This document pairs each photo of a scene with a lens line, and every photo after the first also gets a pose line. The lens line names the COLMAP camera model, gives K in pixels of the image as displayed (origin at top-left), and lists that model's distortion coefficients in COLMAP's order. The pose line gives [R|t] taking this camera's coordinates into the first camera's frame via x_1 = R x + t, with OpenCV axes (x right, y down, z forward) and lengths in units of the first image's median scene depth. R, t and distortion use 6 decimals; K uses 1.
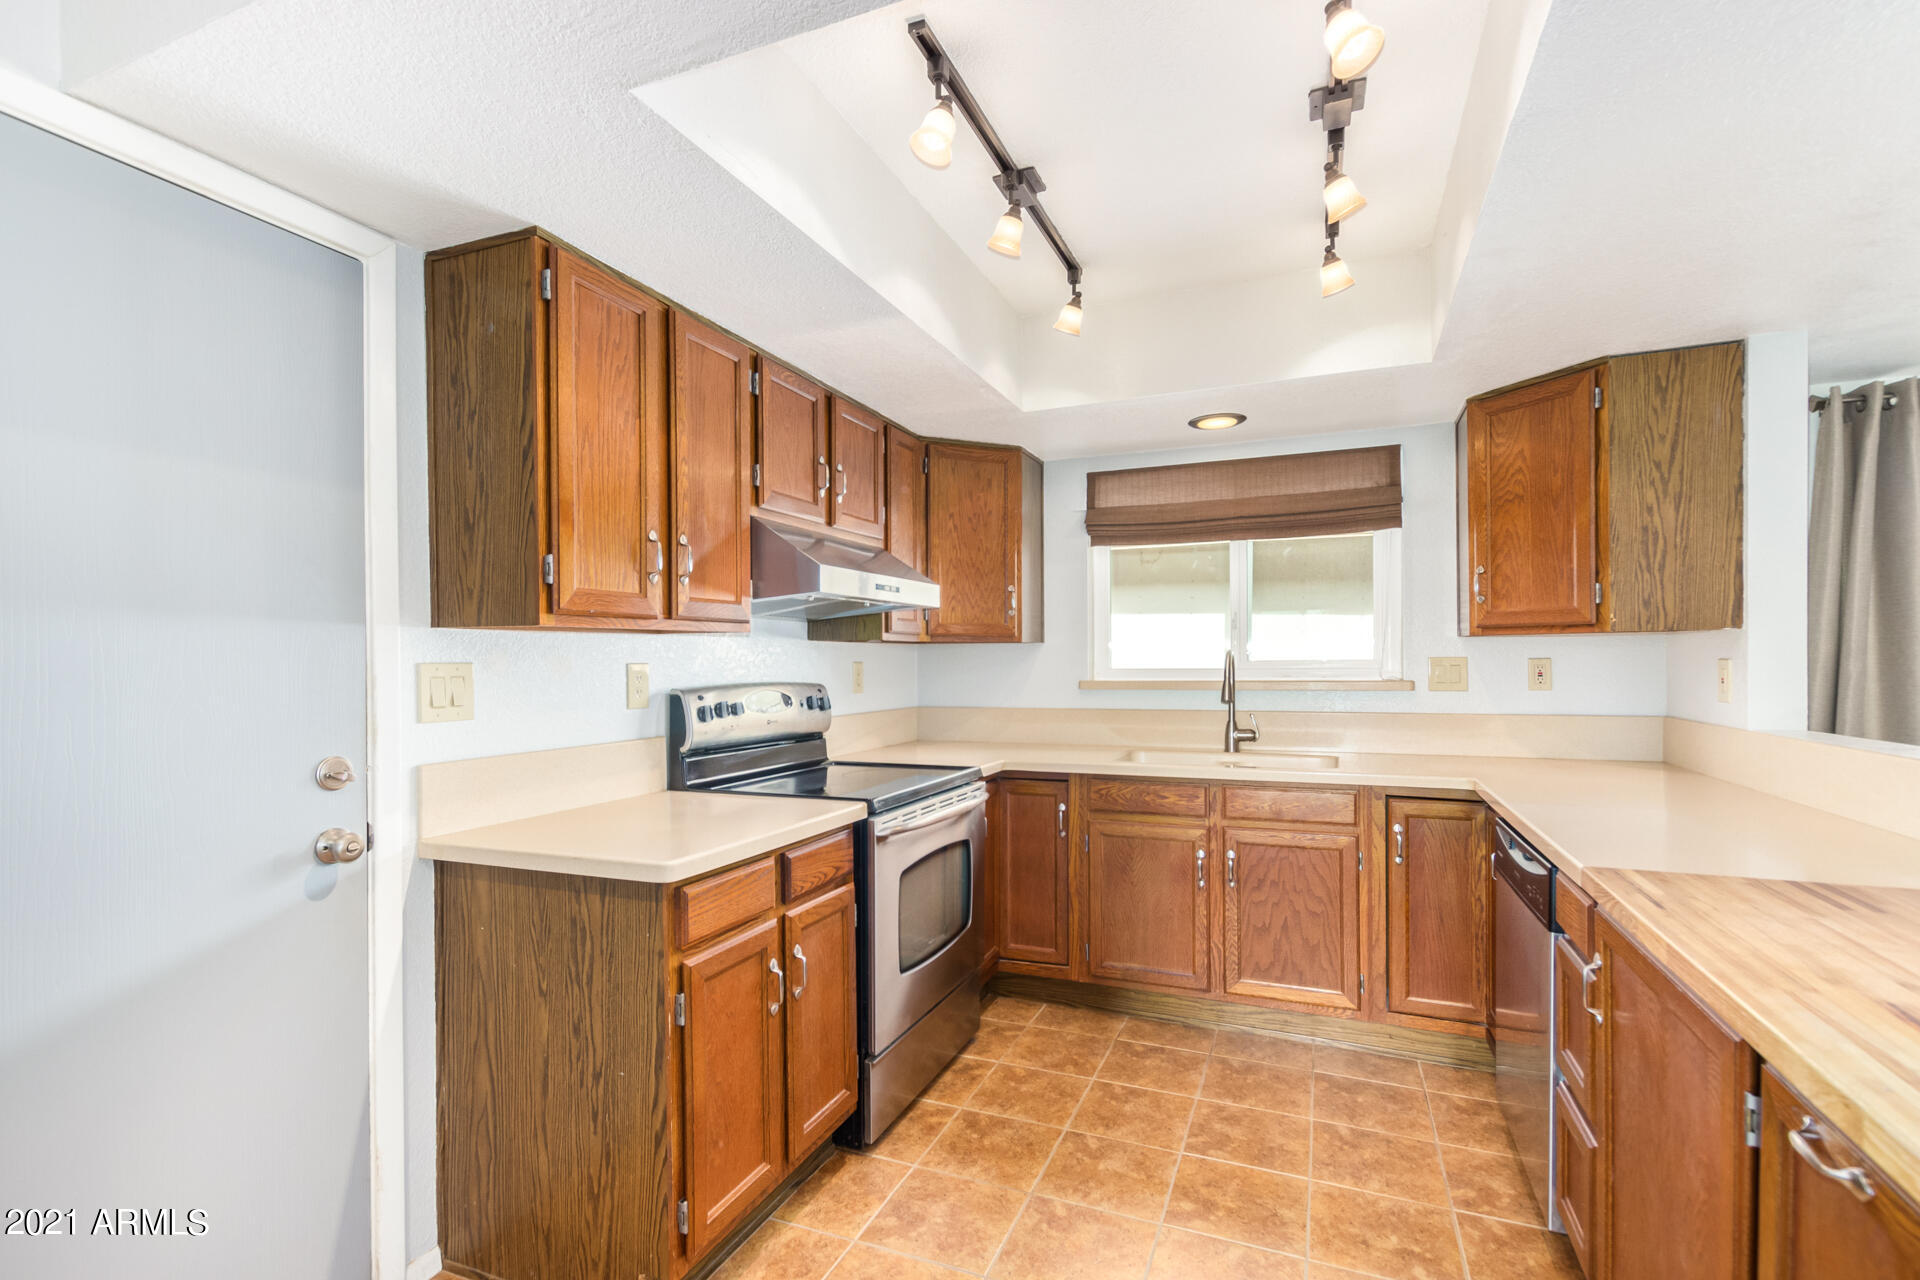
lens RADIAL K [[881.9, 0, 950.2], [0, 881.9, 652.4], [0, 0, 1]] dist [0.002248, -0.000678]
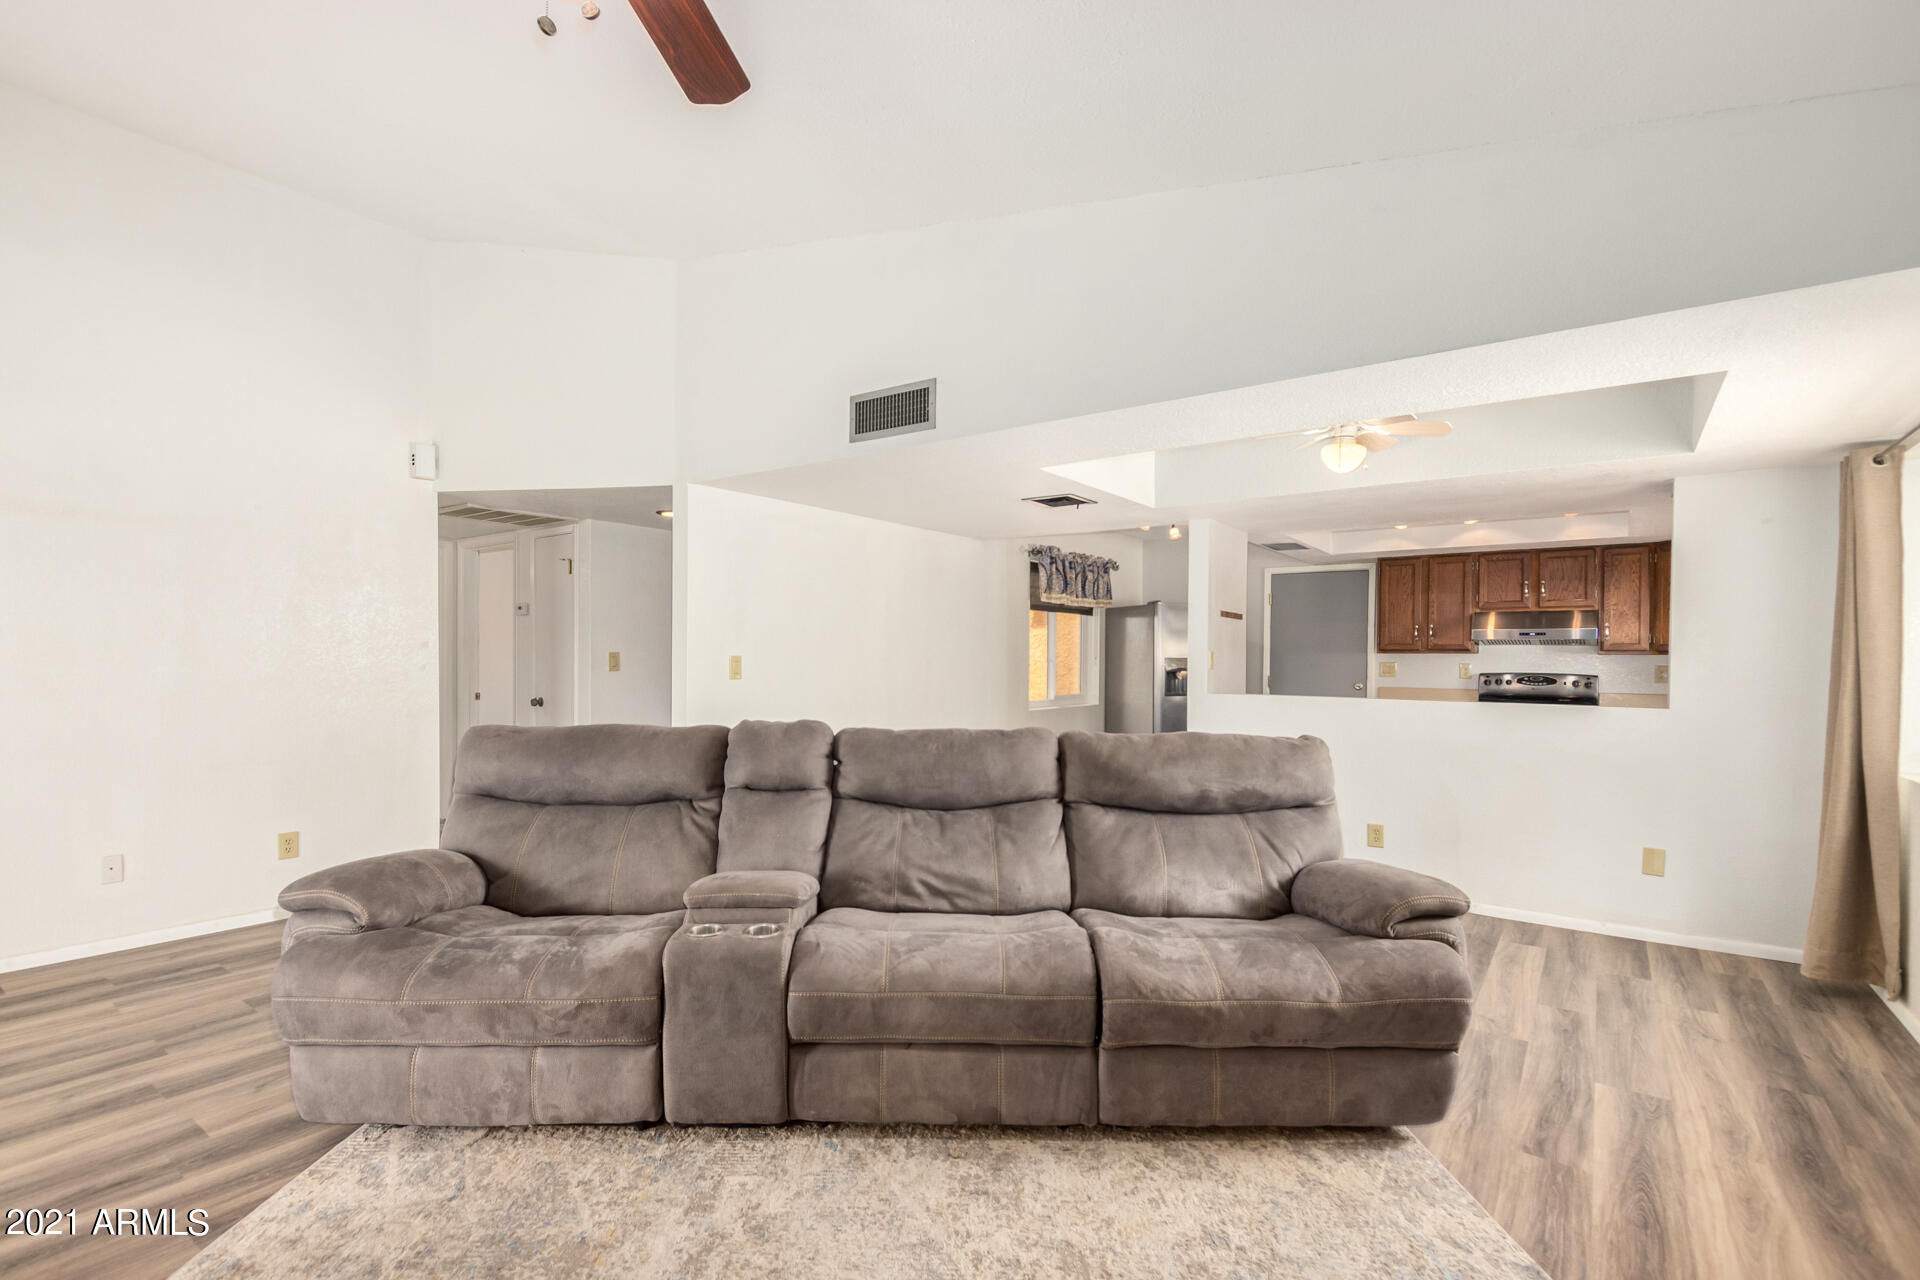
lens RADIAL K [[881.9, 0, 959.0], [0, 881.9, 655.5], [0, 0, 1]] dist [0.002248, -0.000678]
pose [[-0.227098, 0.001440, -0.973871, 2.457364], [-0.000063, 0.999999, 0.001493, -0.015860], [0.973872, 0.000401, -0.227097, 0.015022]]
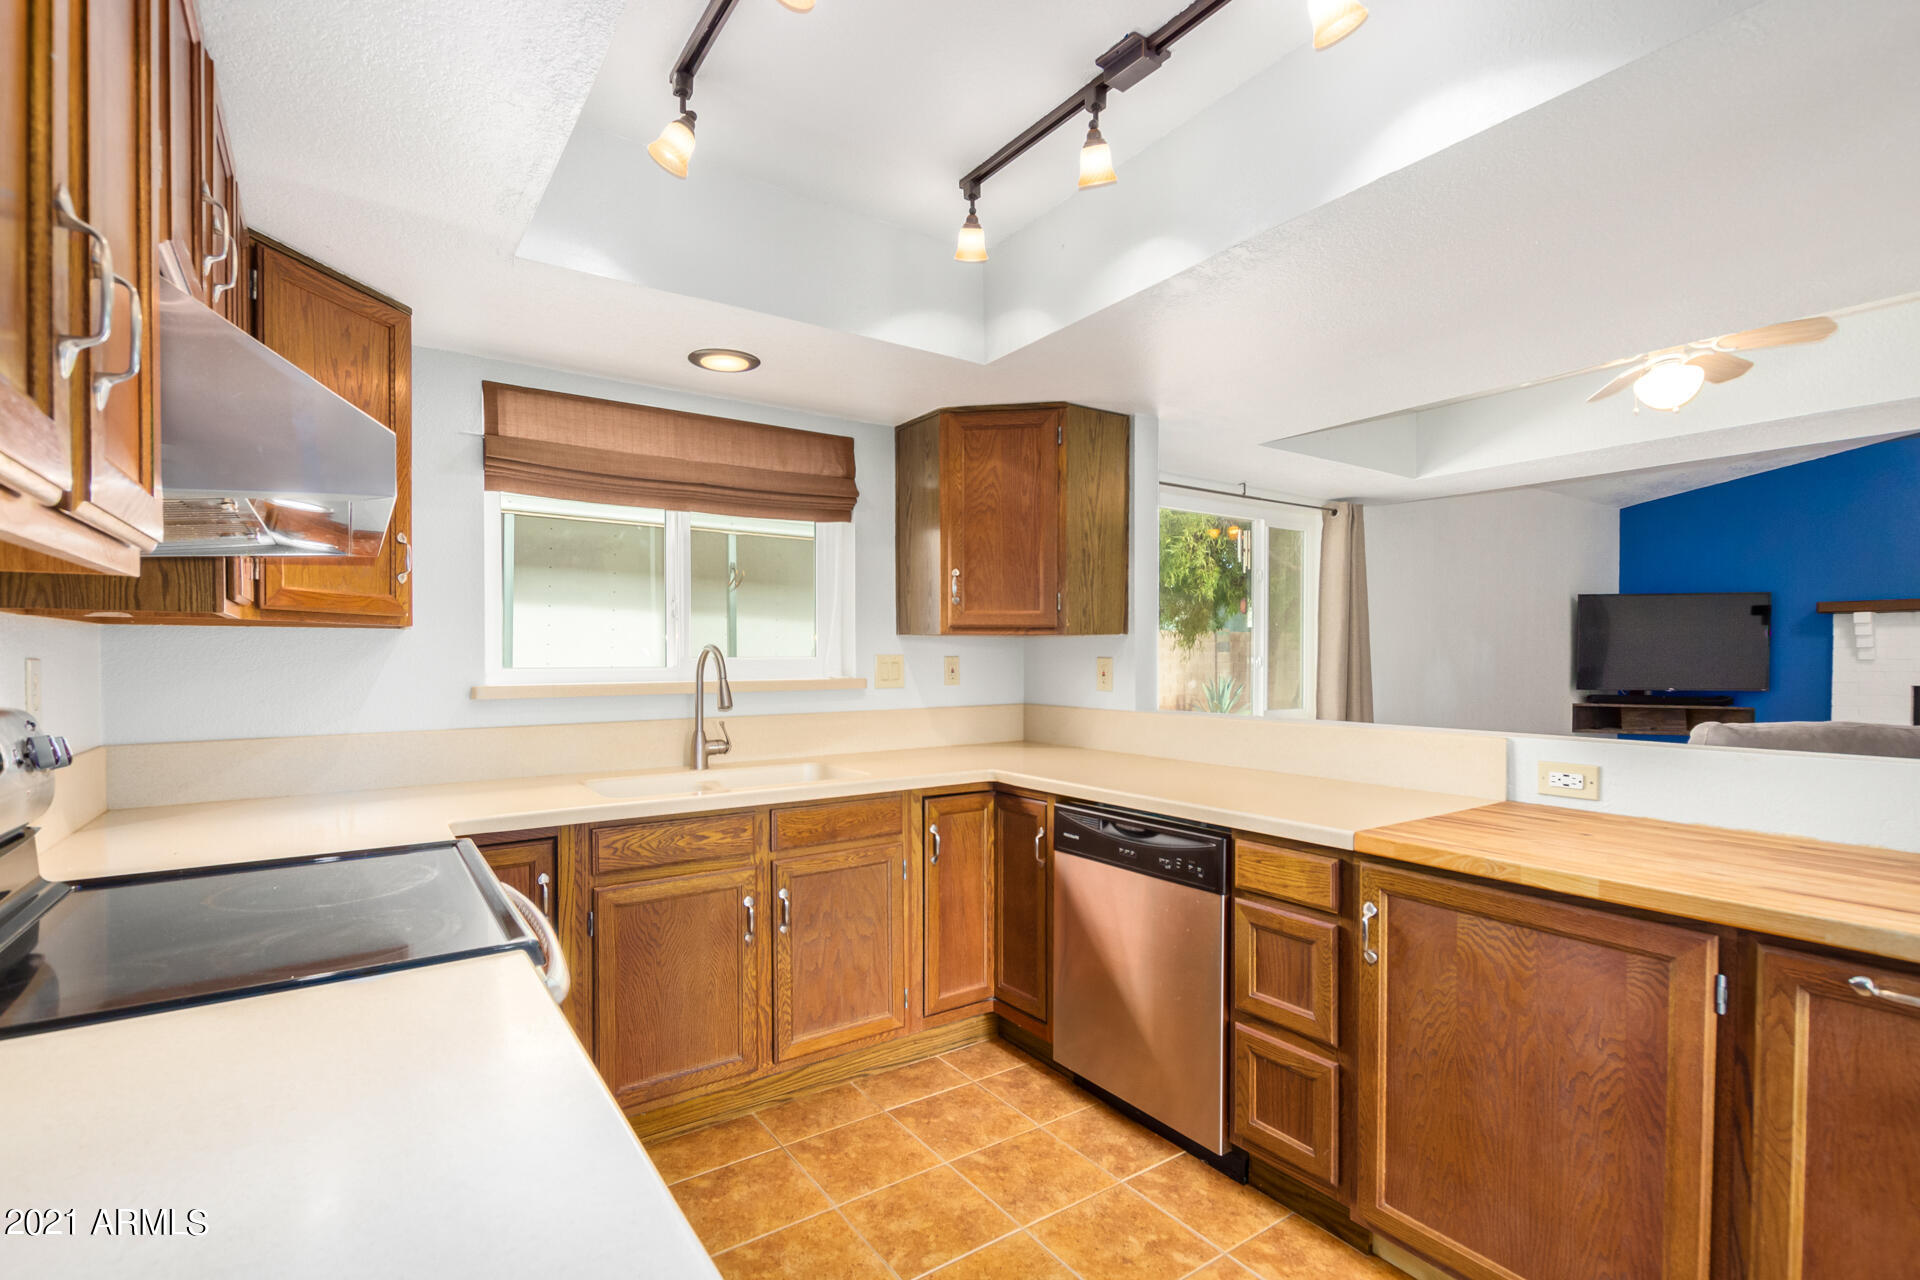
lens RADIAL K [[881.9, 0, 962.0], [0, 881.9, 659.9], [0, 0, 1]] dist [0.002248, -0.000678]
pose [[0.529364, -0.001189, 0.848394, -0.295328], [-0.011461, 0.999898, 0.008552, 0.002072], [-0.848317, -0.014250, 0.529296, 0.429125]]
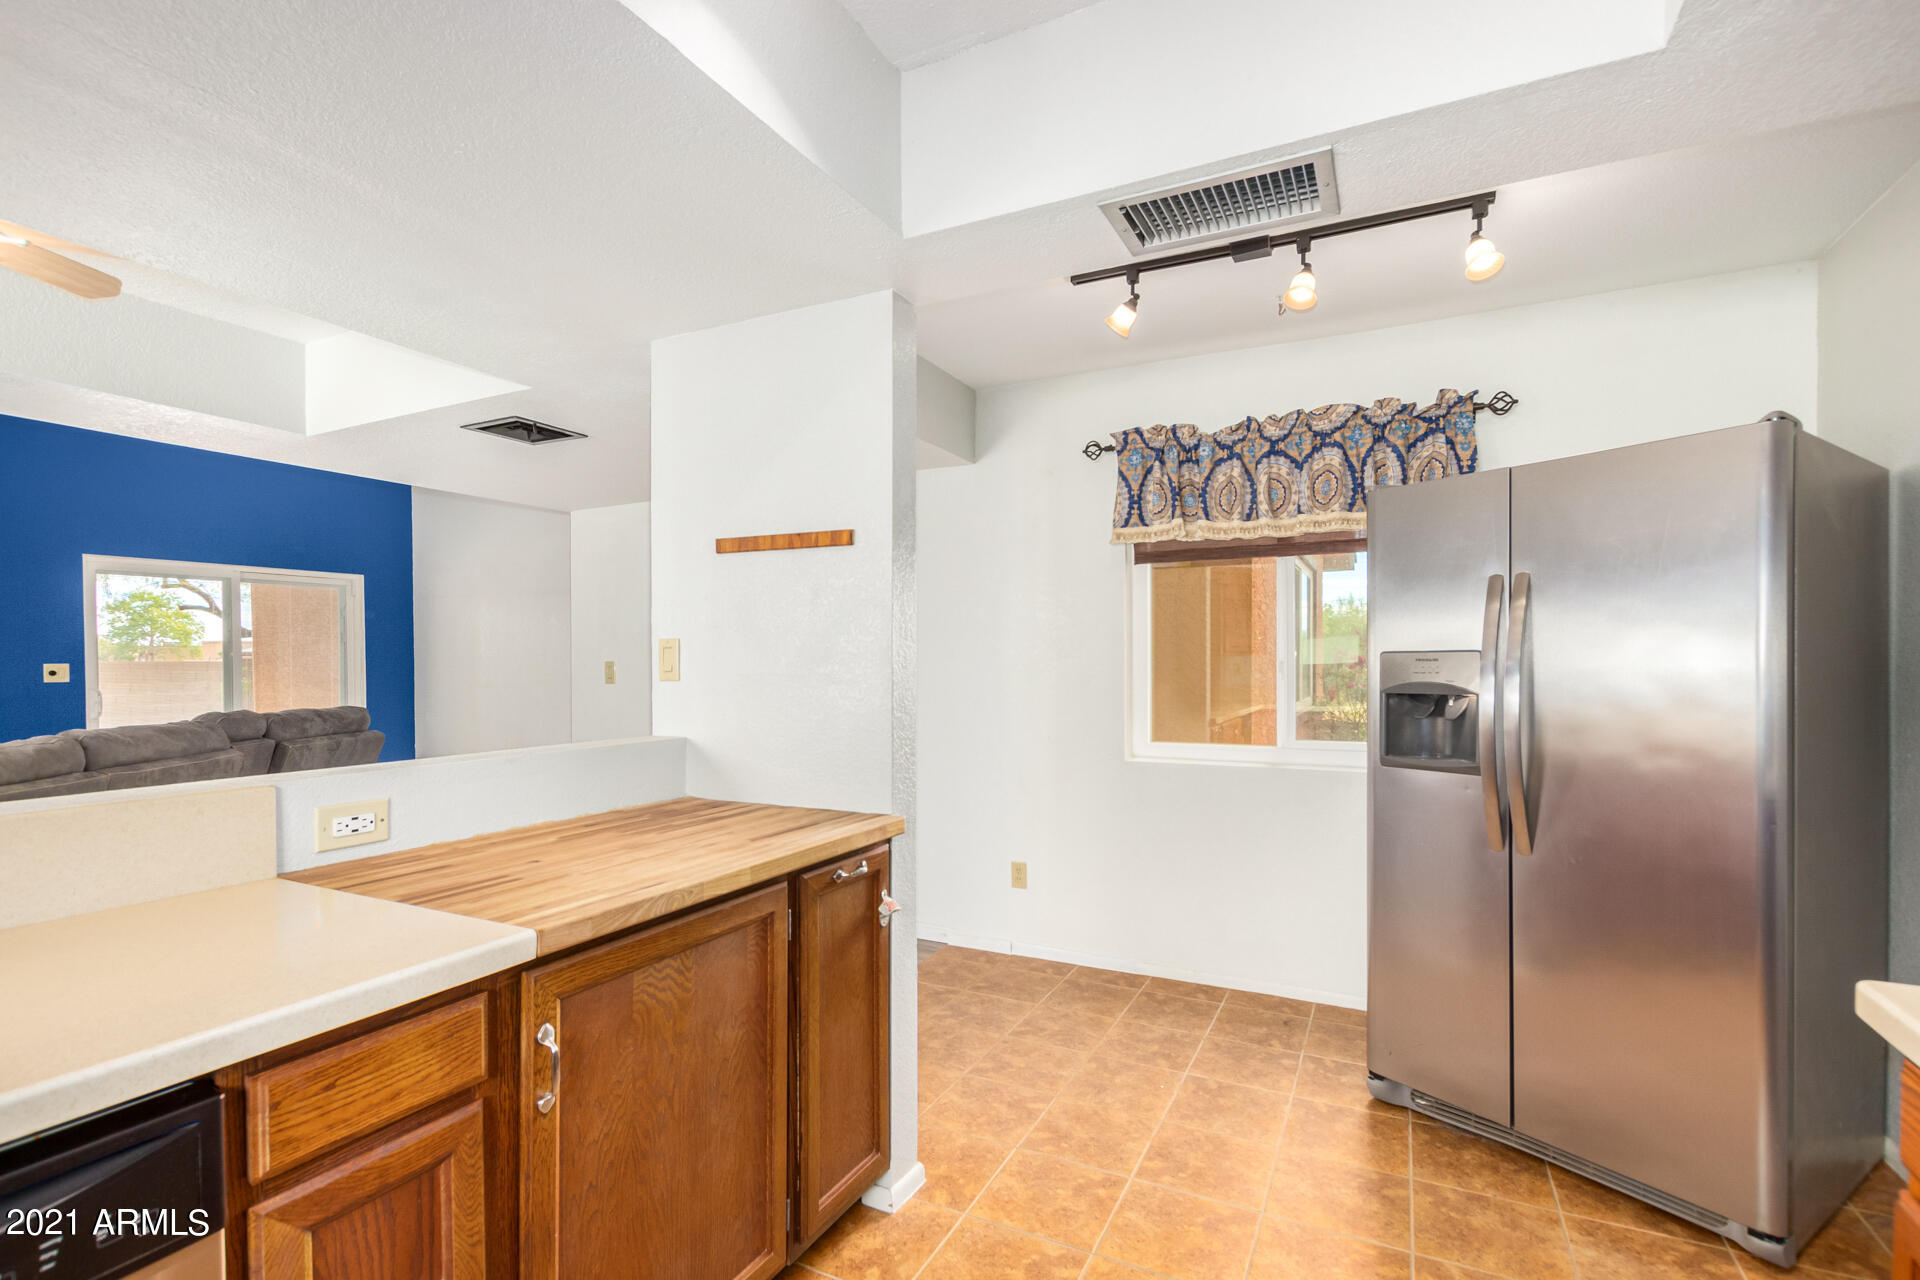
lens RADIAL K [[881.9, 0, 960.6], [0, 881.9, 660.6], [0, 0, 1]] dist [0.002248, -0.000678]
pose [[-0.997634, 0.010308, 0.067964, 0.149315], [0.009834, 0.999925, -0.007308, 0.004277], [-0.068035, -0.006623, -0.997661, 0.920300]]
